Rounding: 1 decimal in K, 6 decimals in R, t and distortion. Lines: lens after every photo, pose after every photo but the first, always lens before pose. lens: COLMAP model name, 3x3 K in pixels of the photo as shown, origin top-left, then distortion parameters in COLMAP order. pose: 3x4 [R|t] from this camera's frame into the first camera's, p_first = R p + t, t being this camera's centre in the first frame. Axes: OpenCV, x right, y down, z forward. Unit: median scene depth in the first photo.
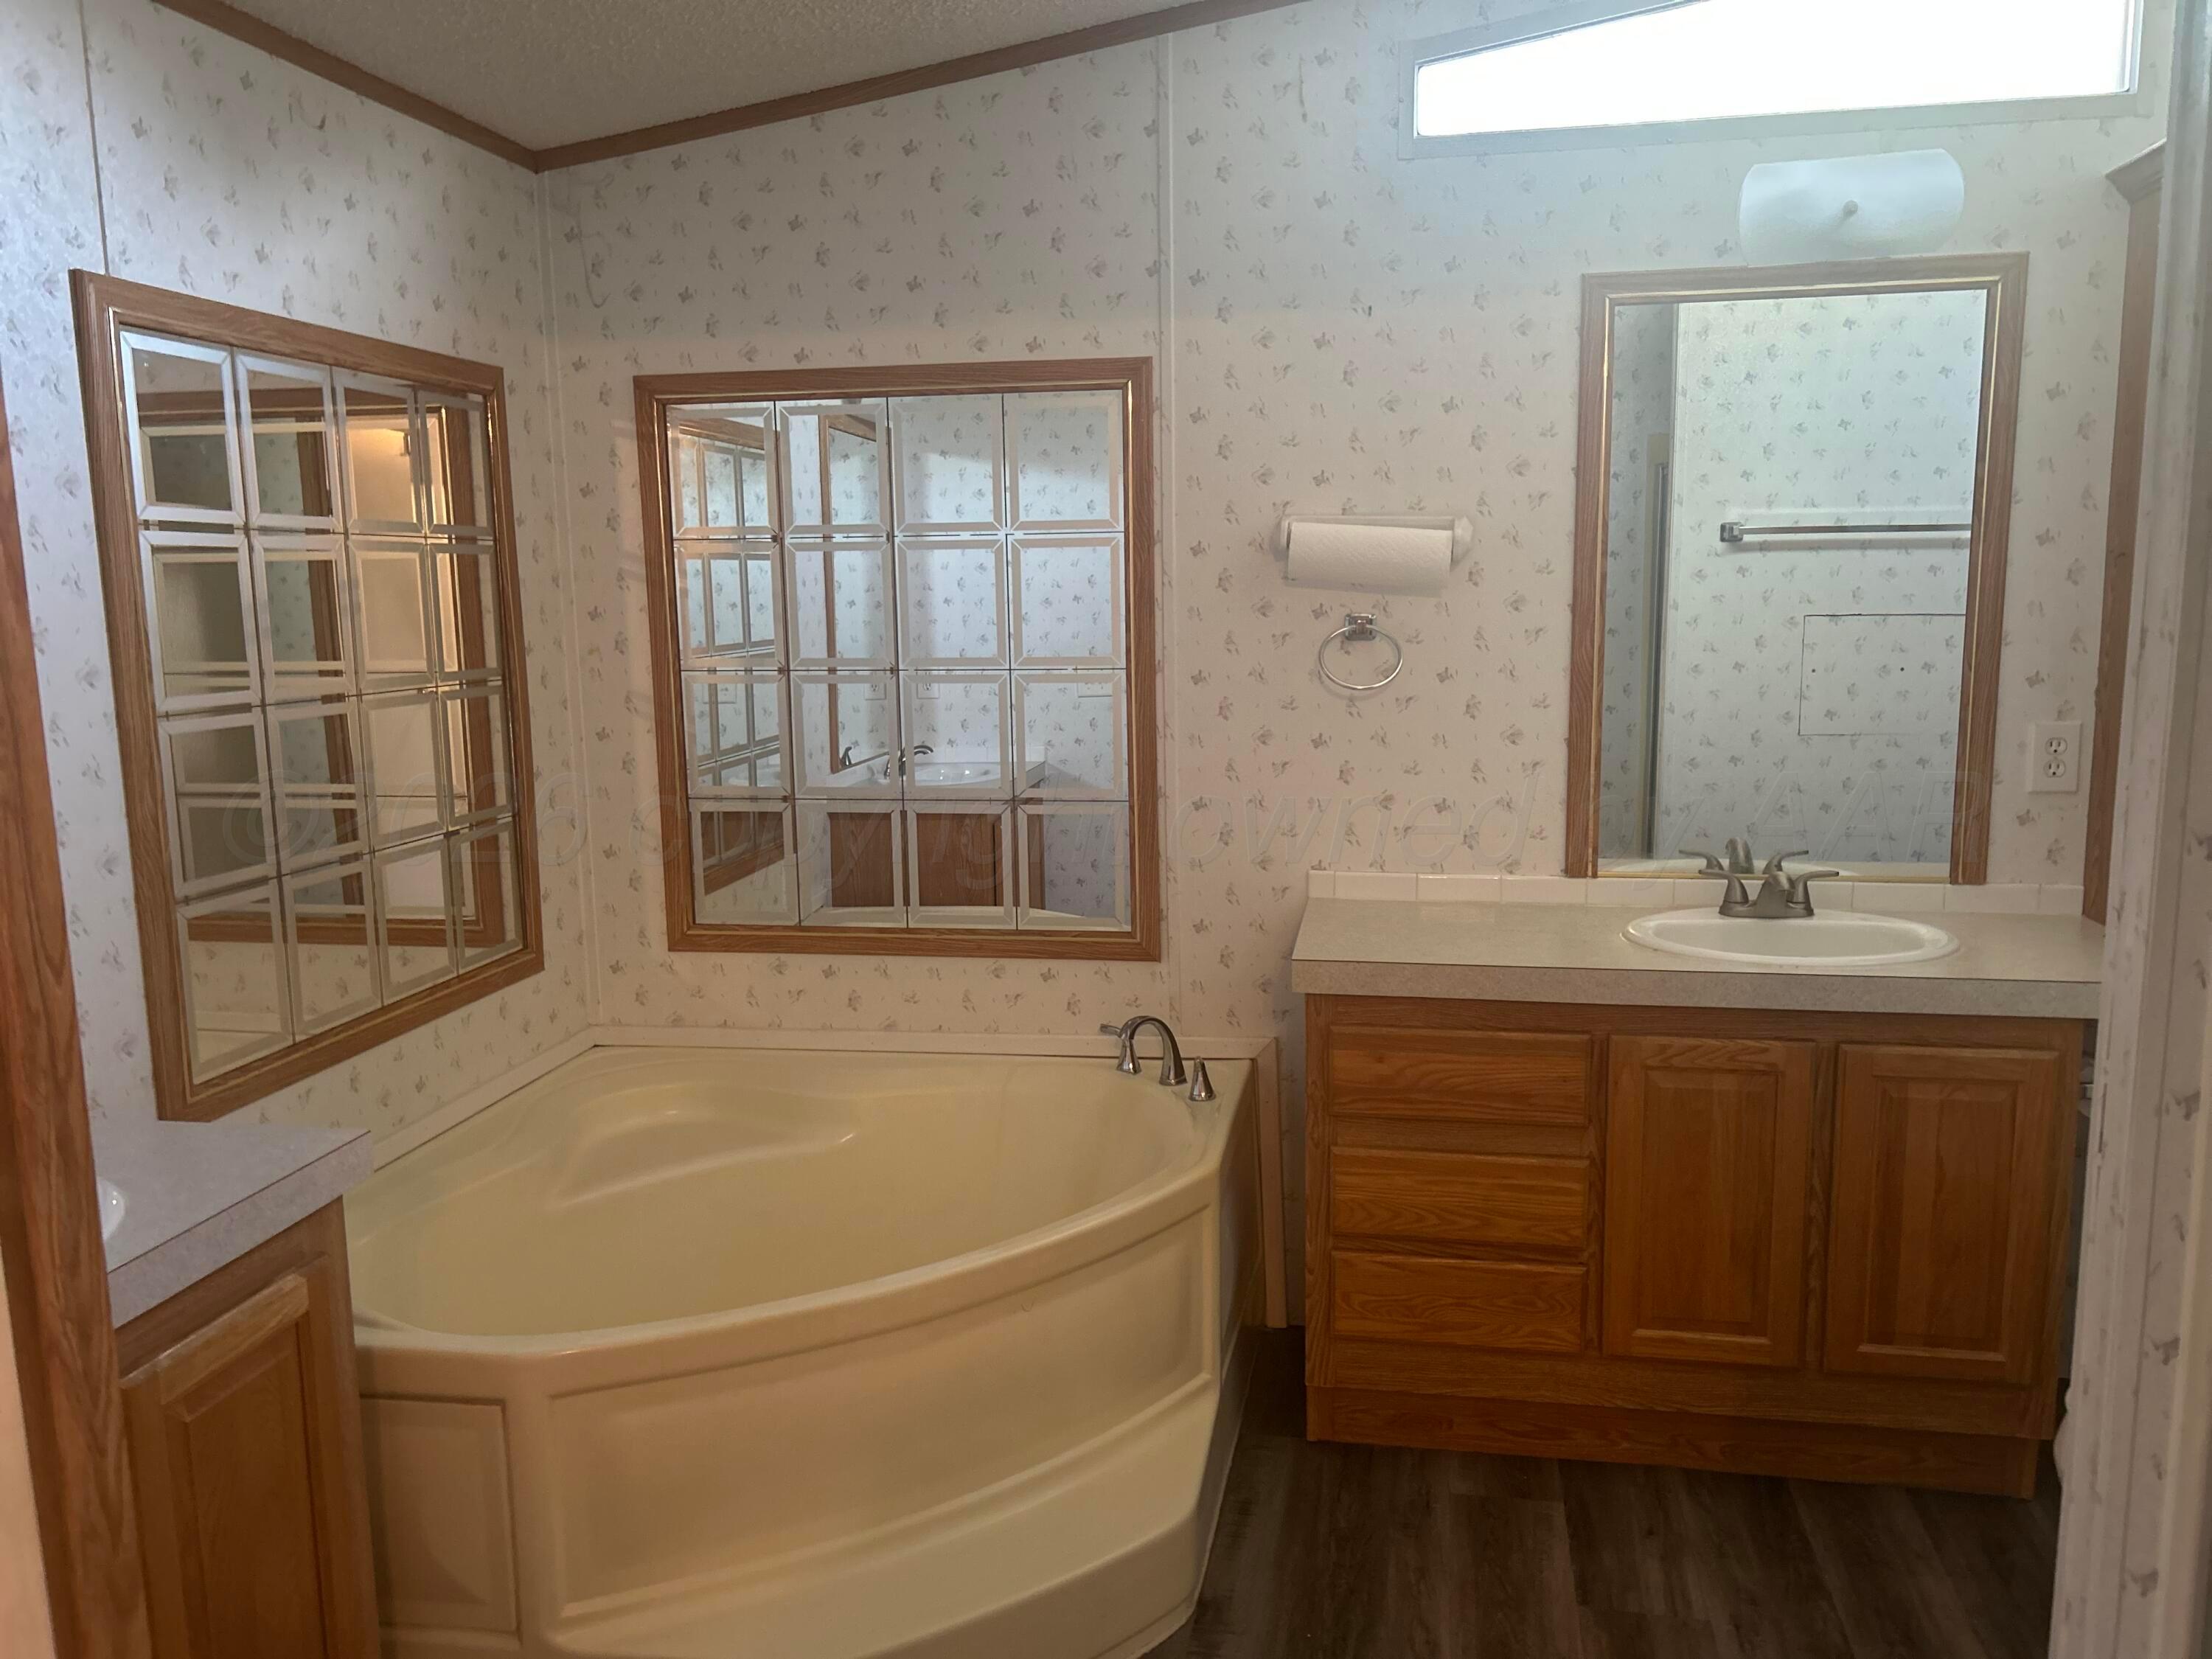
lens RADIAL K [[1684.1, 0, 1114.6], [0, 1684.1, 815.1], [0, 0, 1]] dist [0.101662, -0.087185]
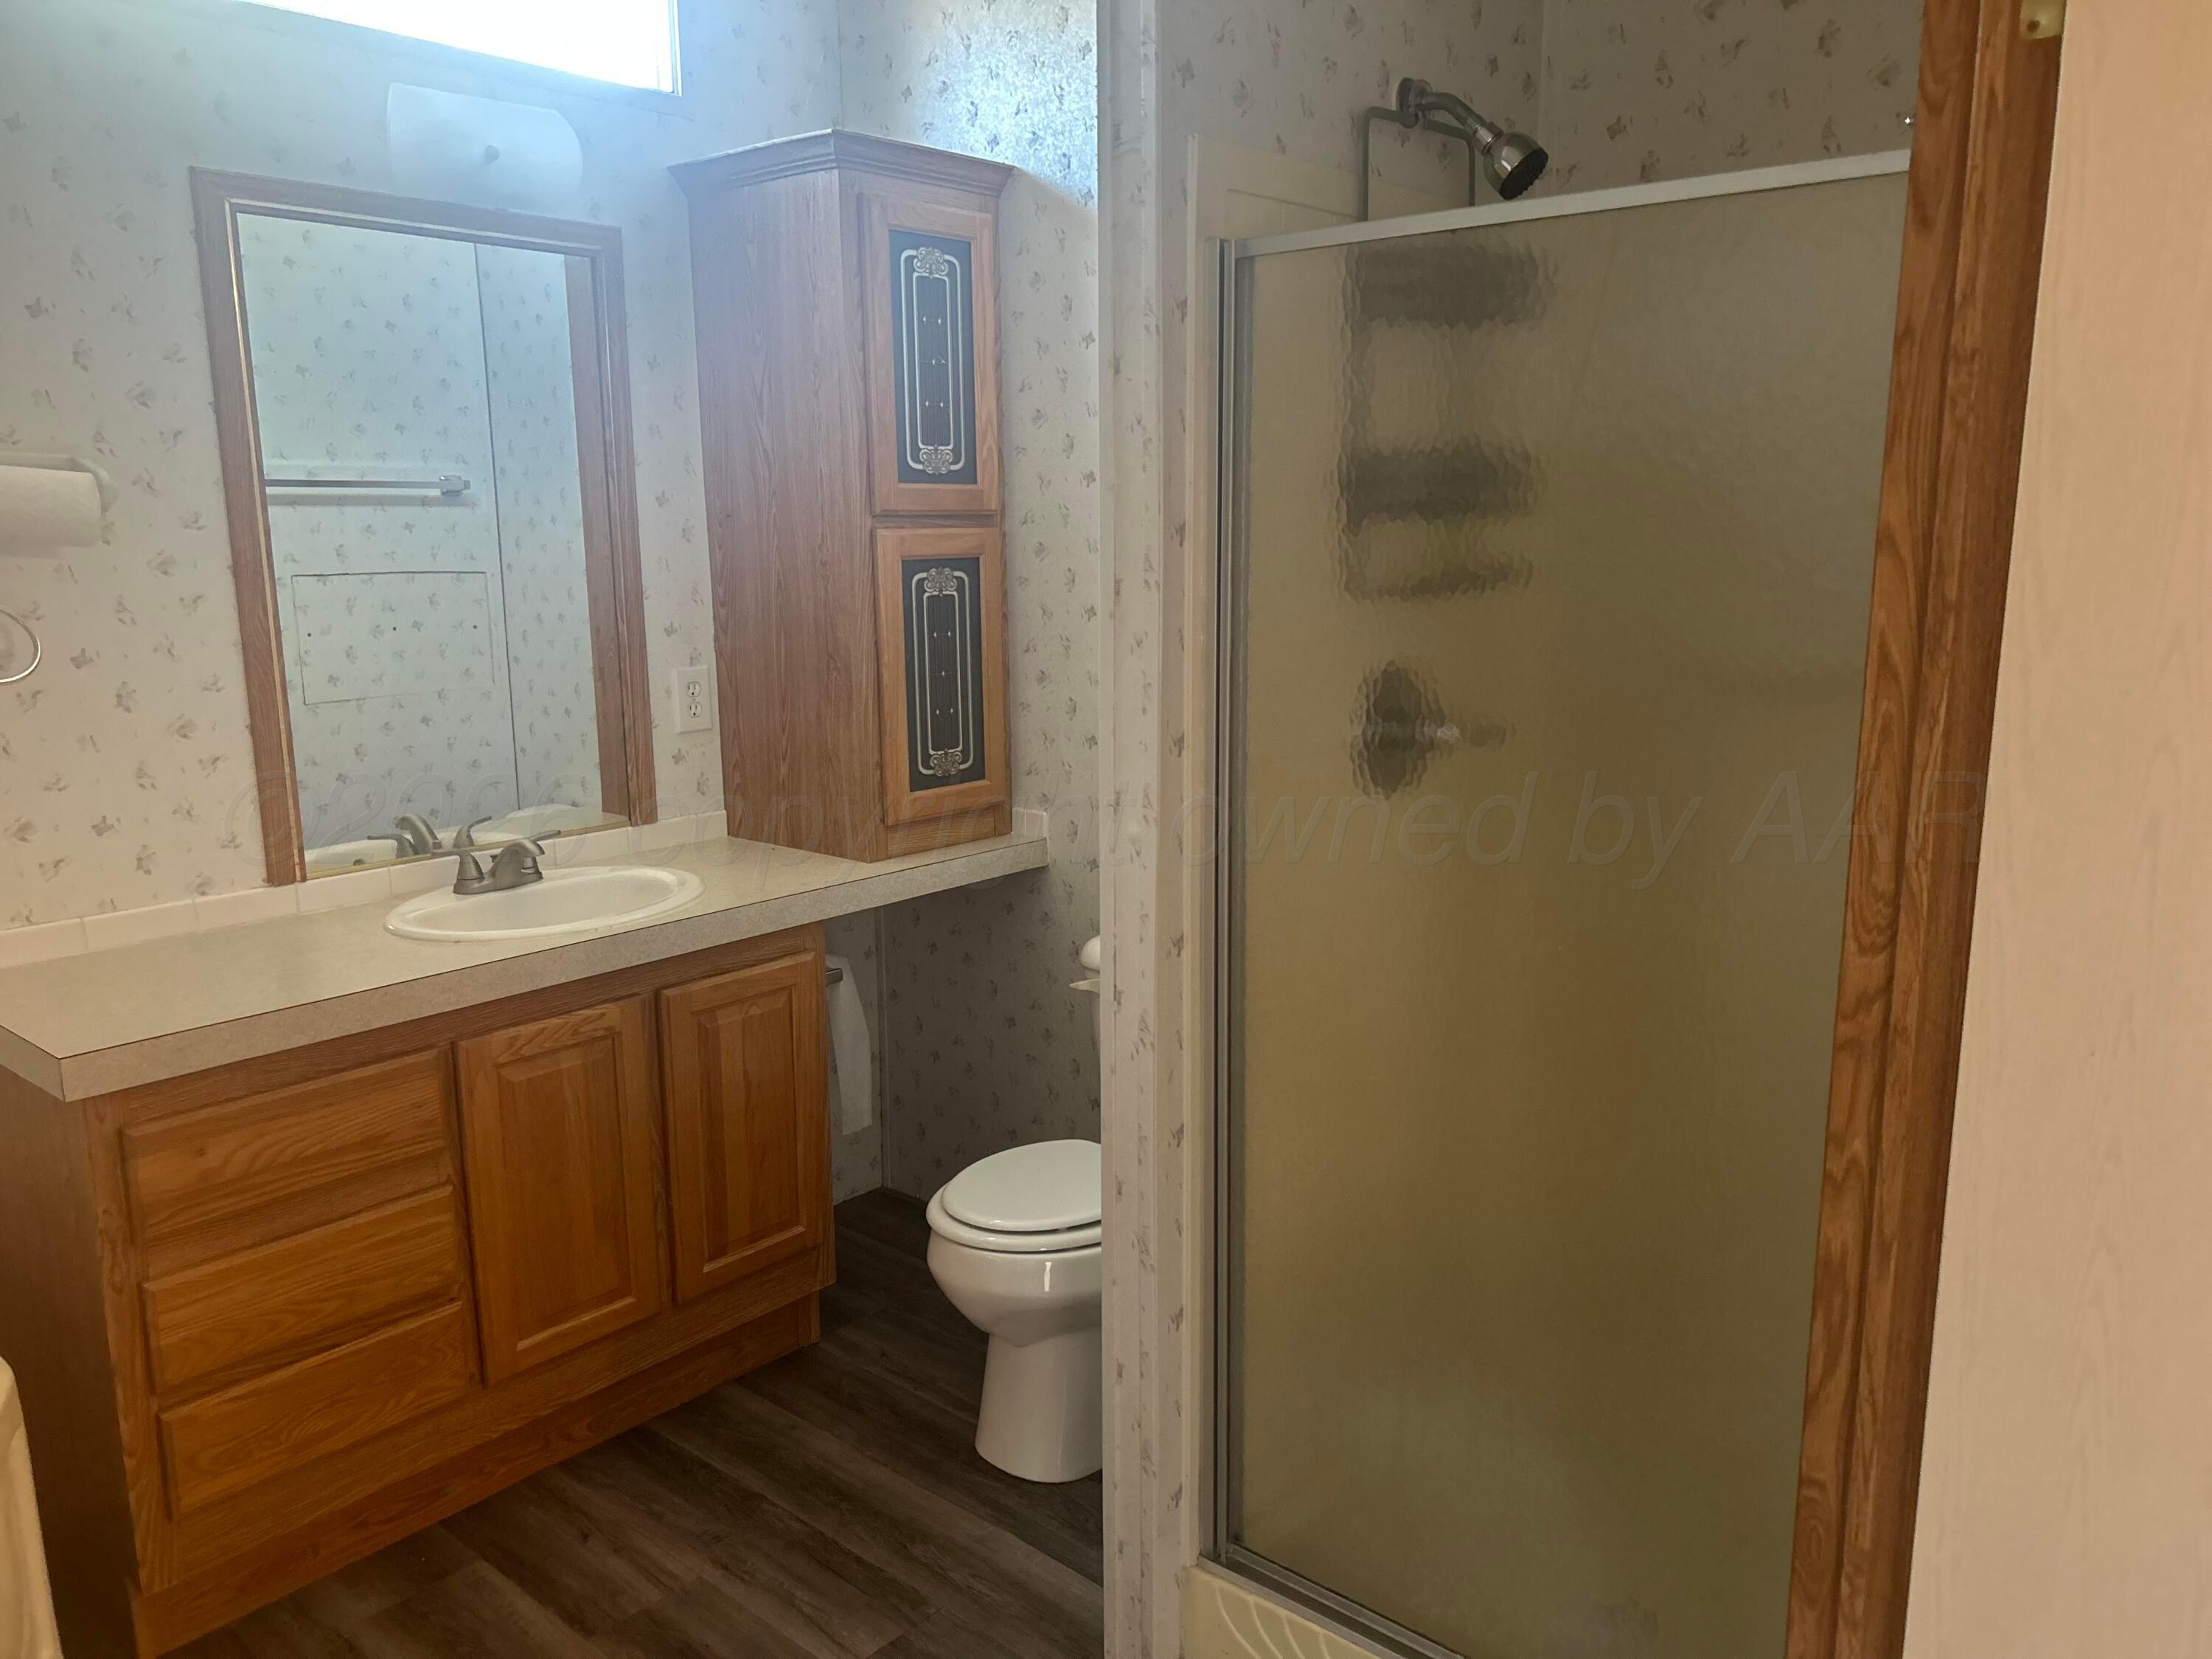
lens RADIAL K [[1689.0, 0, 1106.0], [0, 1689.0, 829.5], [0, 0, 1]] dist [0.068253, -0.046966]
pose [[0.527292, -0.151583, 0.836053, -0.264053], [0.124071, 0.987148, 0.100727, -0.030734], [-0.840577, 0.050617, 0.539322, 0.211382]]
